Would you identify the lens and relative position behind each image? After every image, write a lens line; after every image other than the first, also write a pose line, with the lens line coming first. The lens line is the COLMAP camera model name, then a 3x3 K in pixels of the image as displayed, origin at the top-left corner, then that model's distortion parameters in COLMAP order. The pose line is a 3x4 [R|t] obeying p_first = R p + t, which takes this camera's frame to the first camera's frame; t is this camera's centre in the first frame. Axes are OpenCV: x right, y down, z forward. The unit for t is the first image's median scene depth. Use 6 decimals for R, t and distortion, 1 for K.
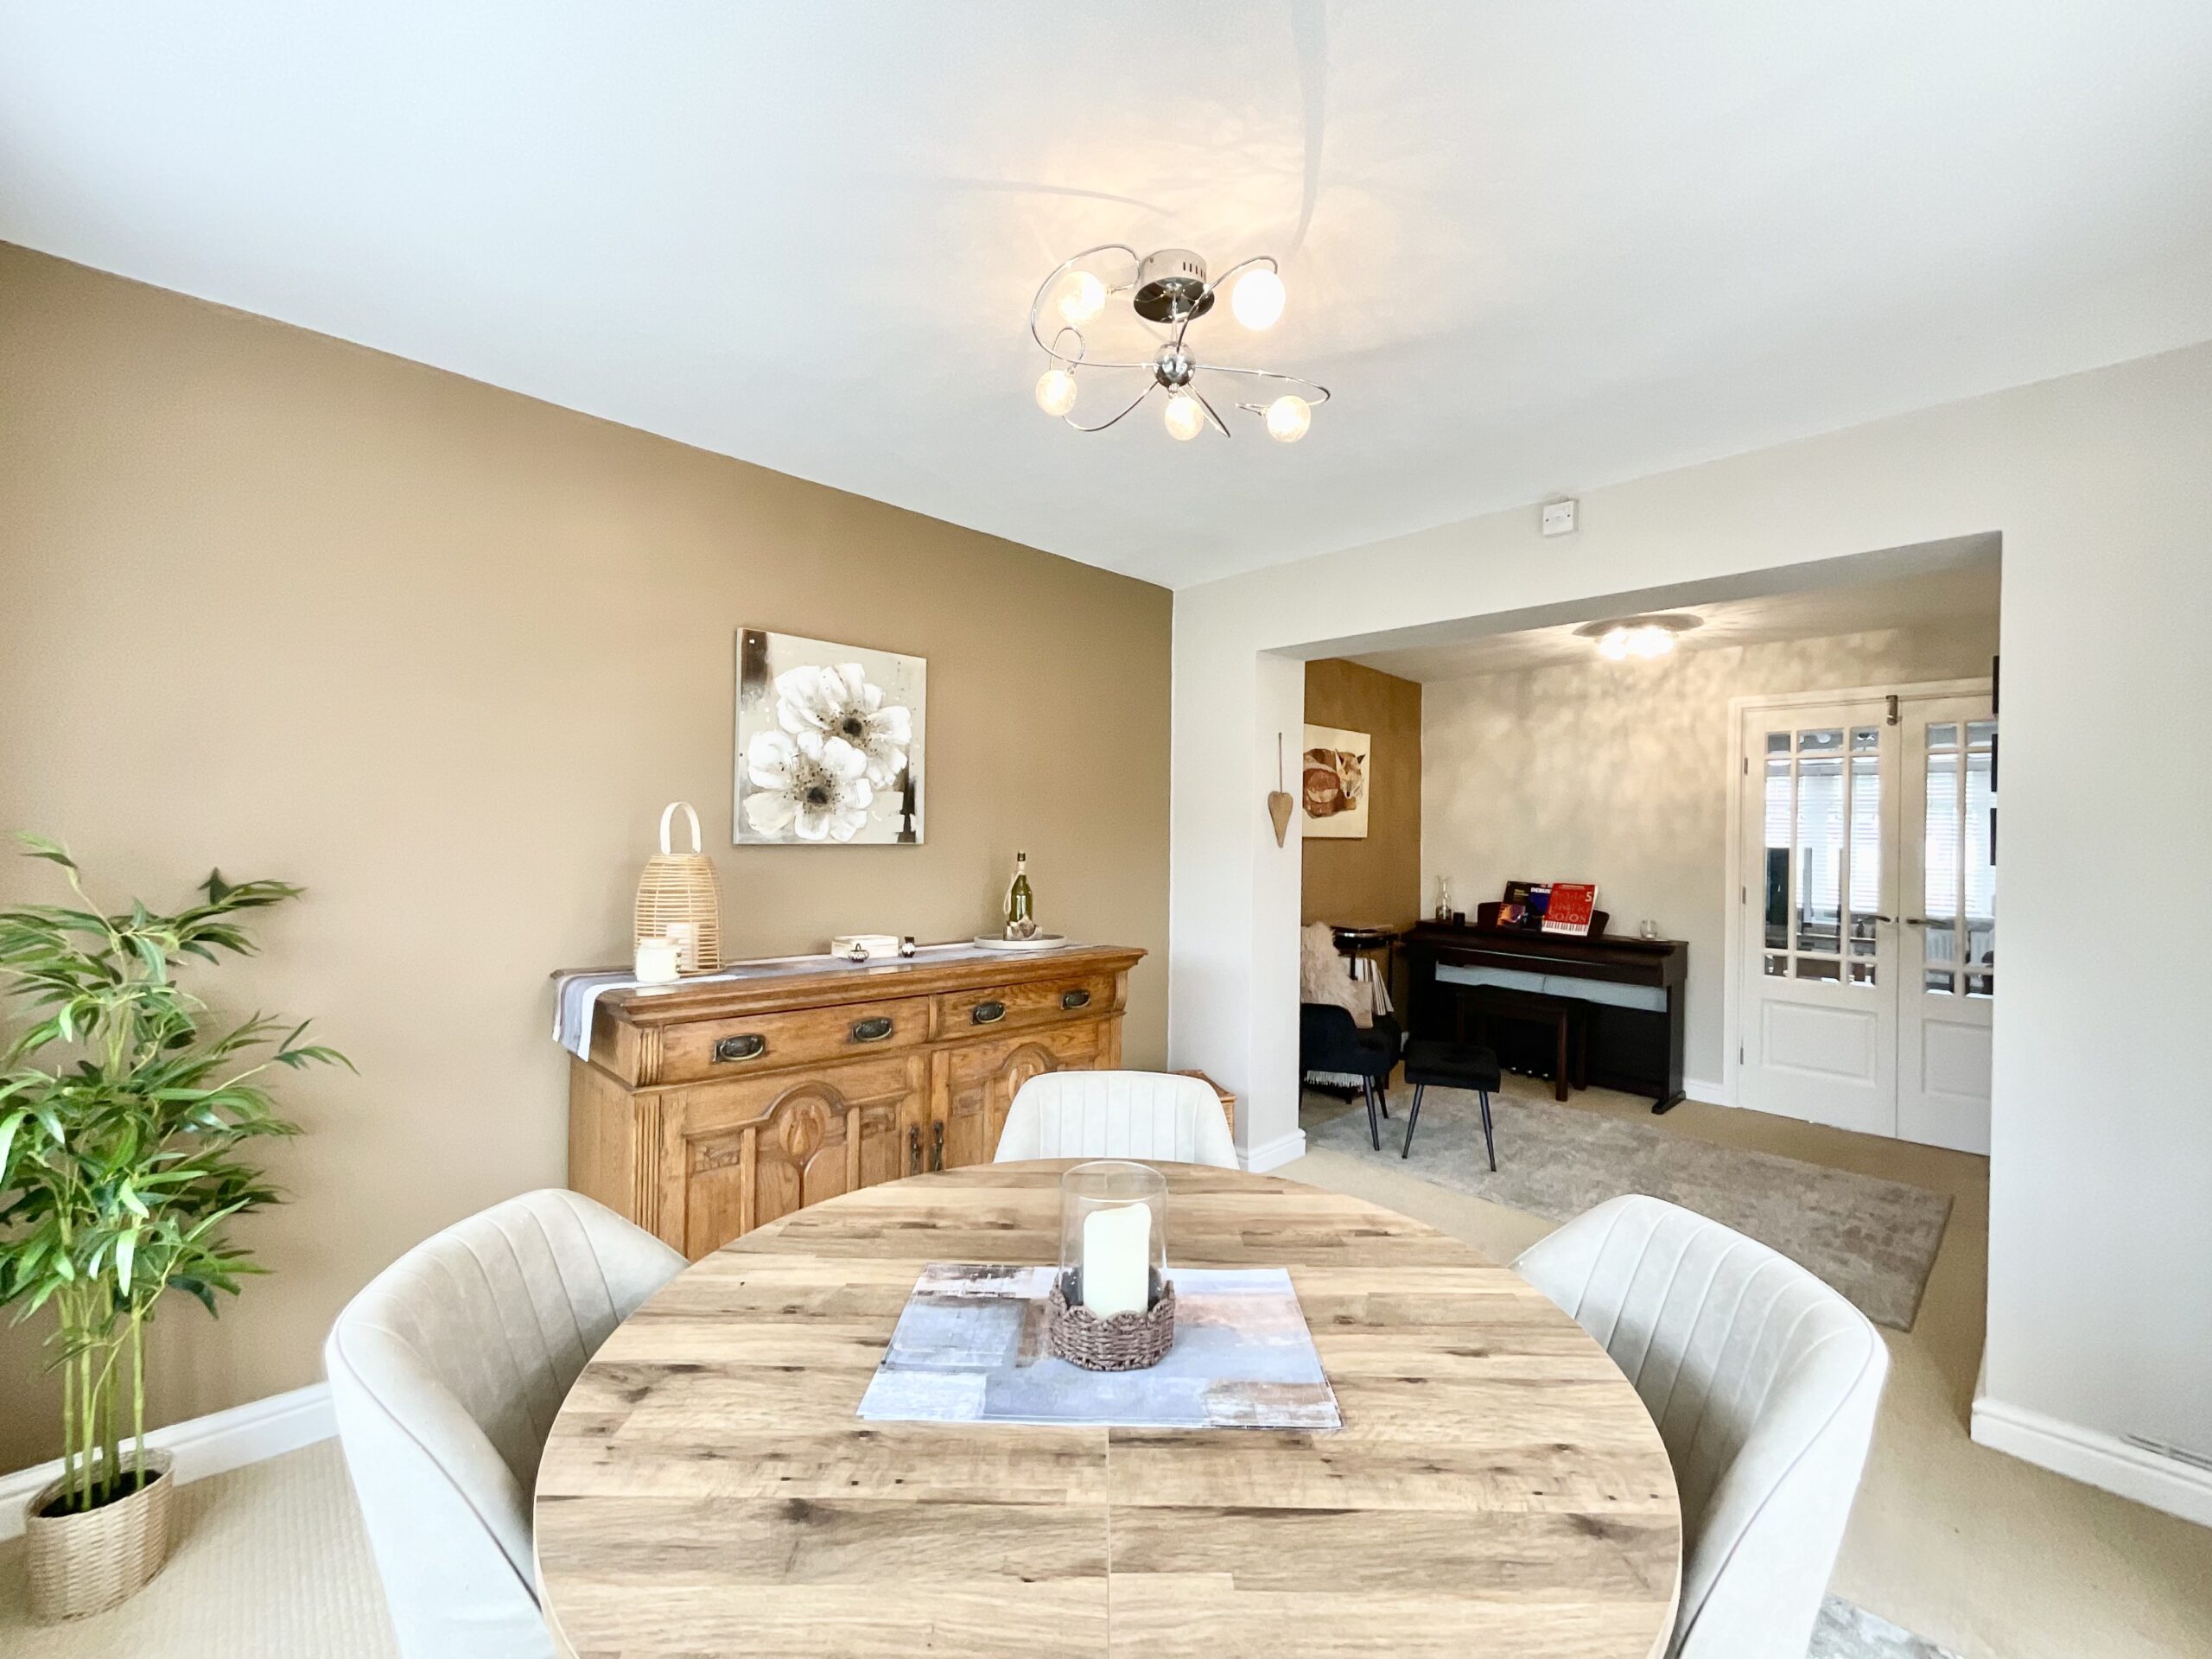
lens RADIAL K [[899.2, 0, 1102.3], [0, 899.2, 827.8], [0, 0, 1]] dist [0.000872, 0.000306]
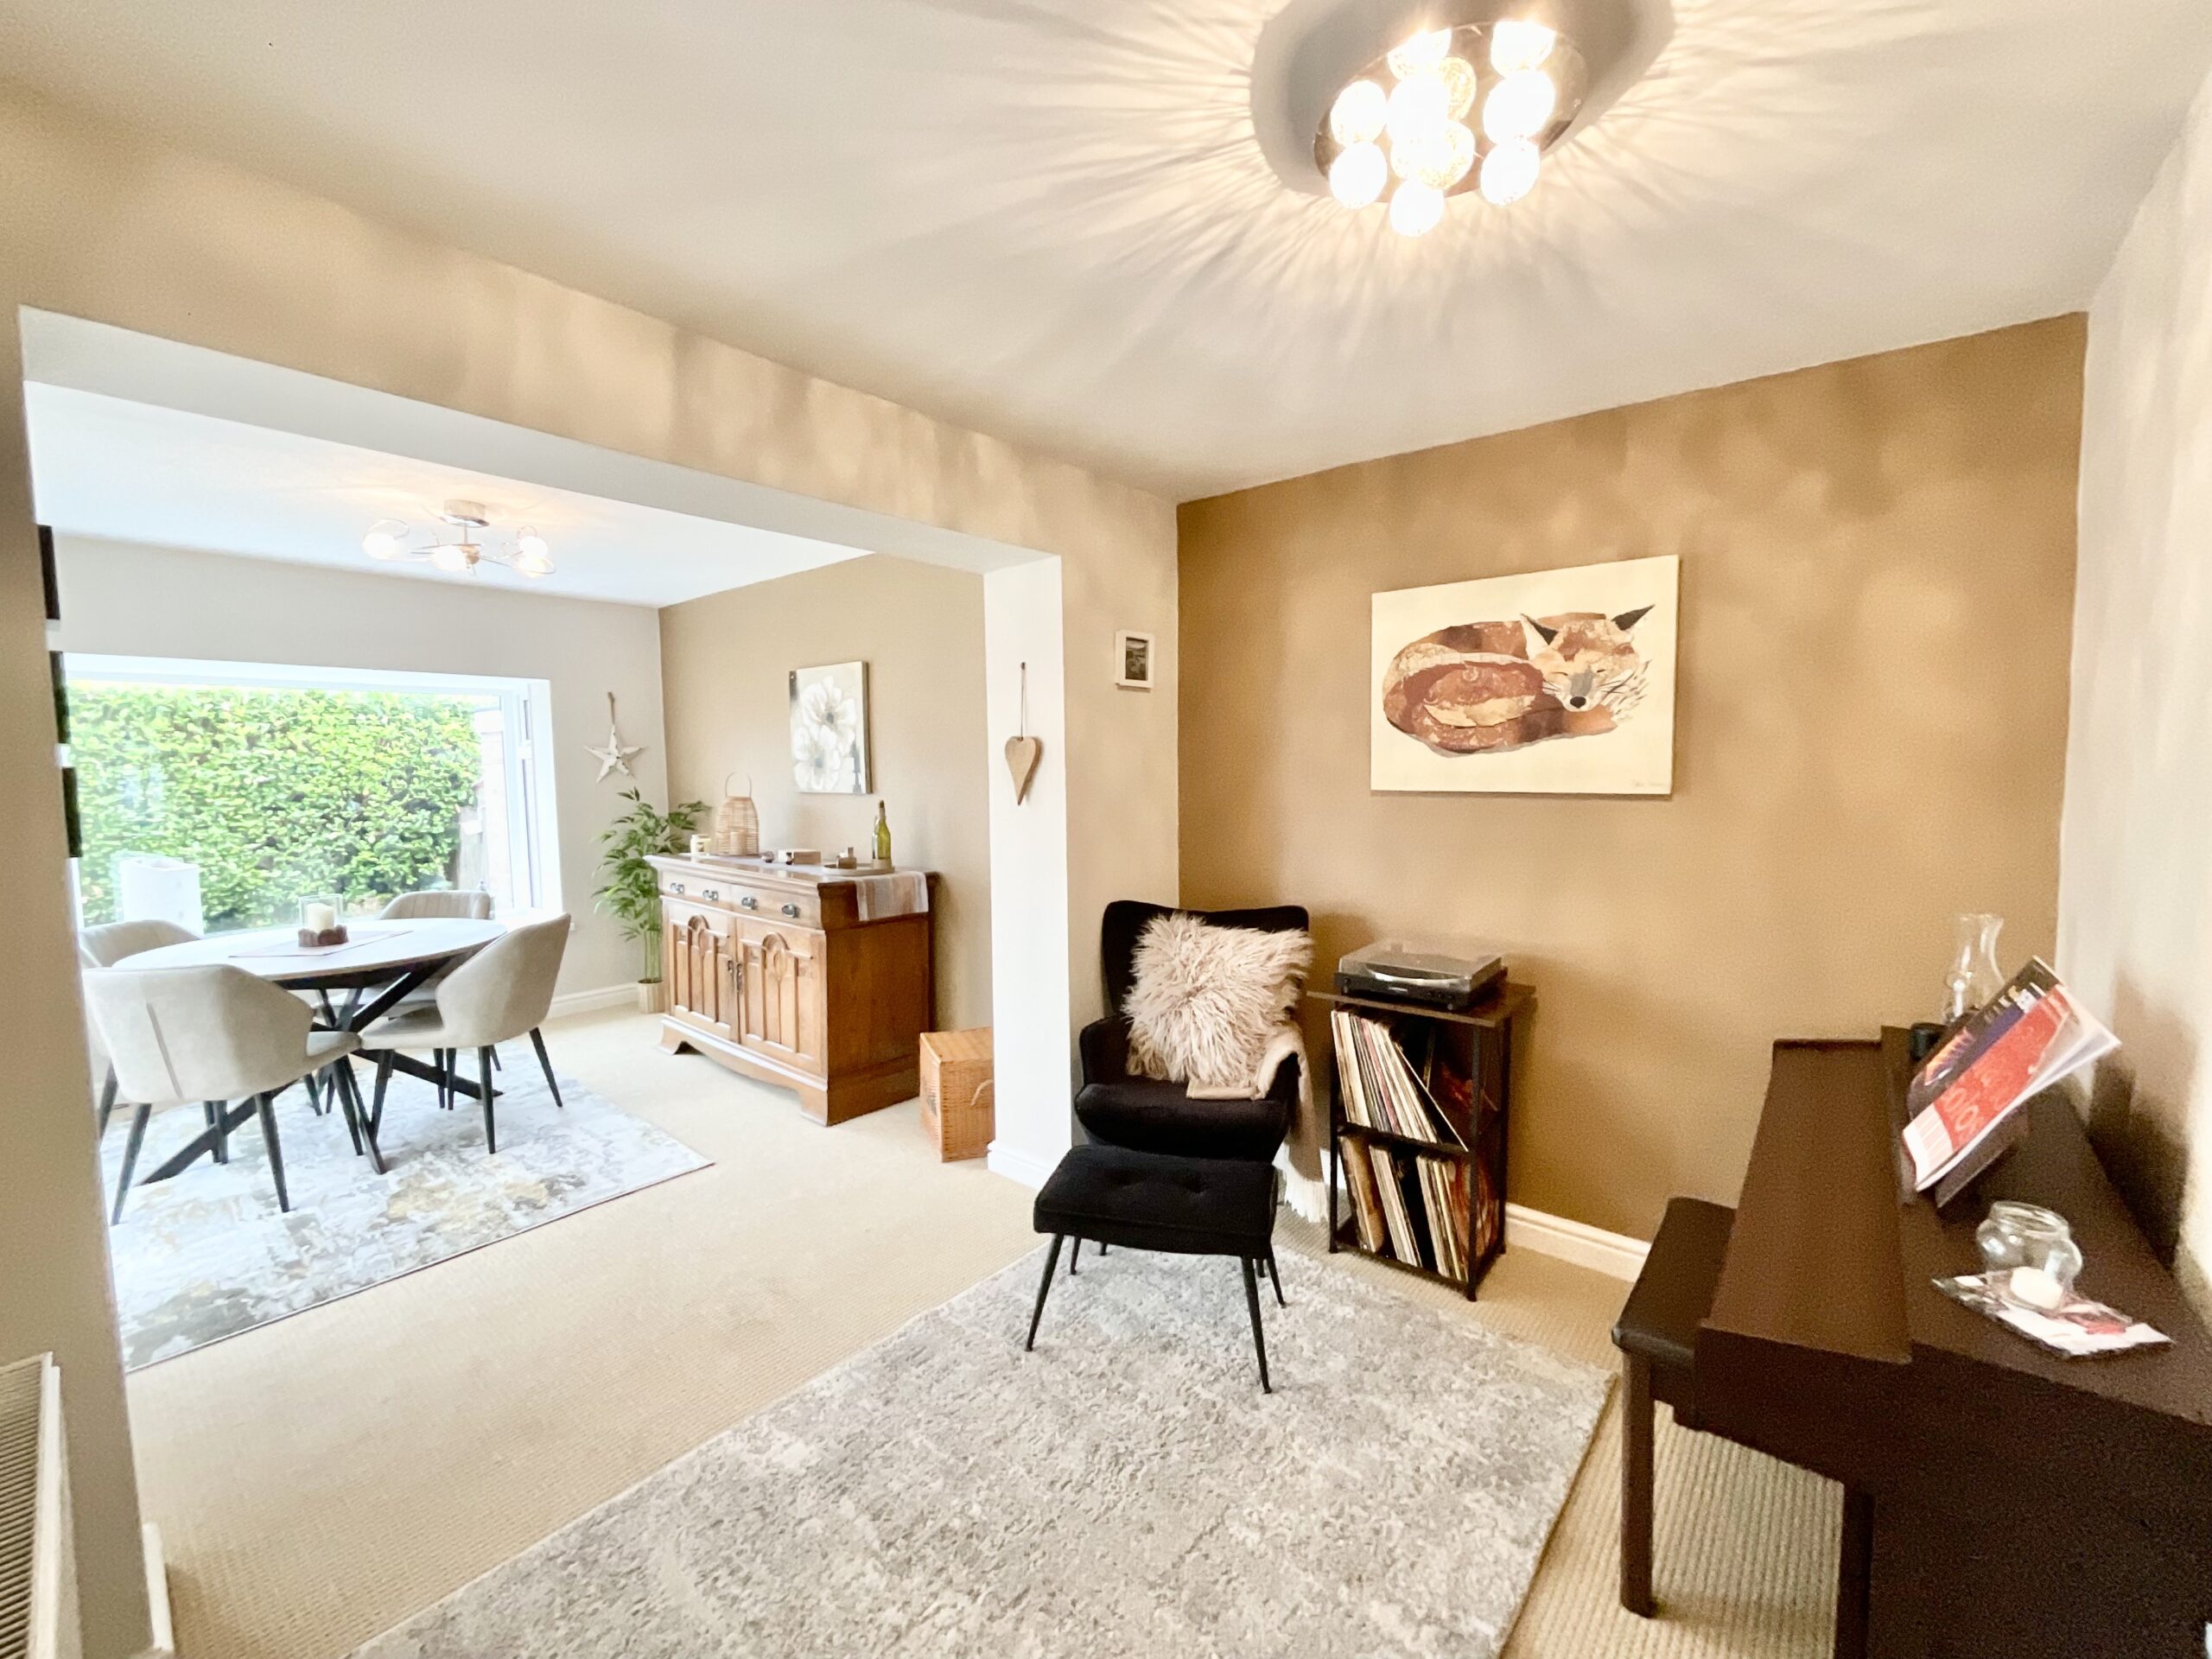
lens RADIAL K [[899.2, 0, 1102.3], [0, 899.2, 827.8], [0, 0, 1]] dist [0.000872, 0.000306]
pose [[0.116236, 0.055540, -0.991668, 0.833511], [0.015514, 0.998212, 0.057725, -0.002902], [0.993100, -0.022095, 0.115166, 0.806447]]
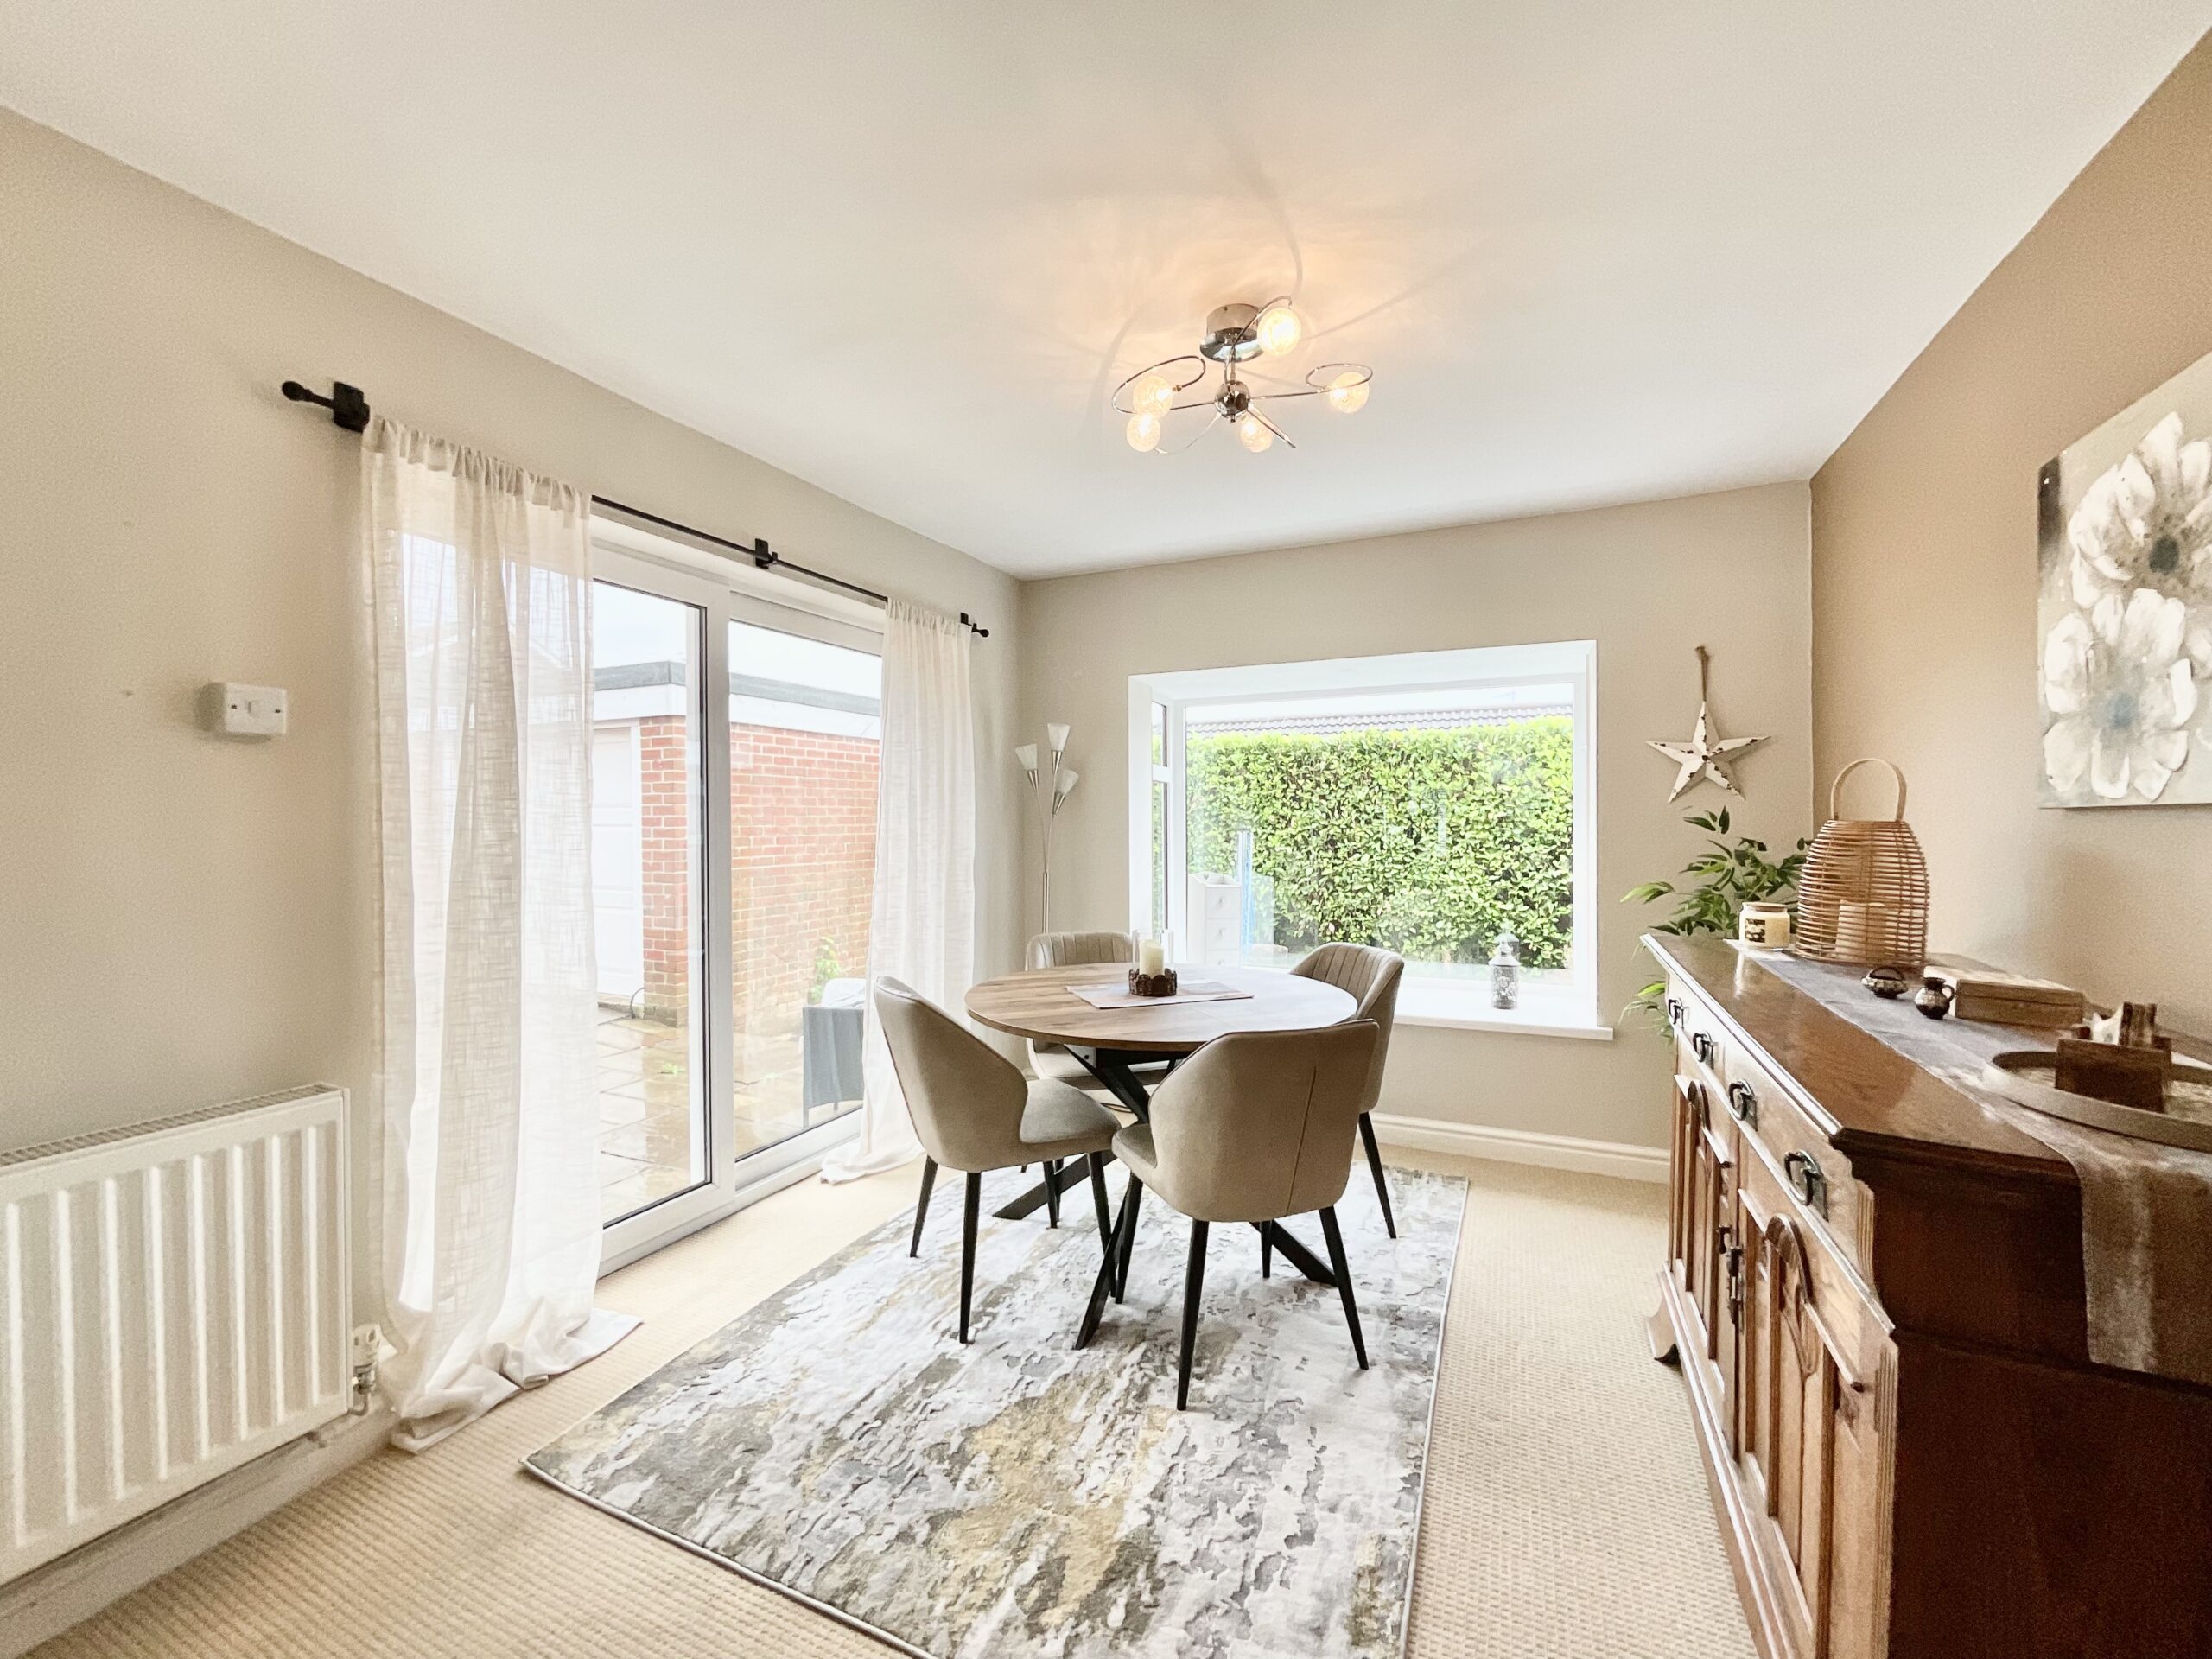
lens RADIAL K [[898.9, 0, 1106.0], [0, 898.9, 829.5], [0, 0, 1]] dist [-0.000172, 0.000263]
pose [[-0.927285, -0.011108, -0.374192, 0.255214], [-0.011530, 0.999933, -0.001109, 0.023761], [0.374179, 0.003286, -0.927351, 0.771412]]
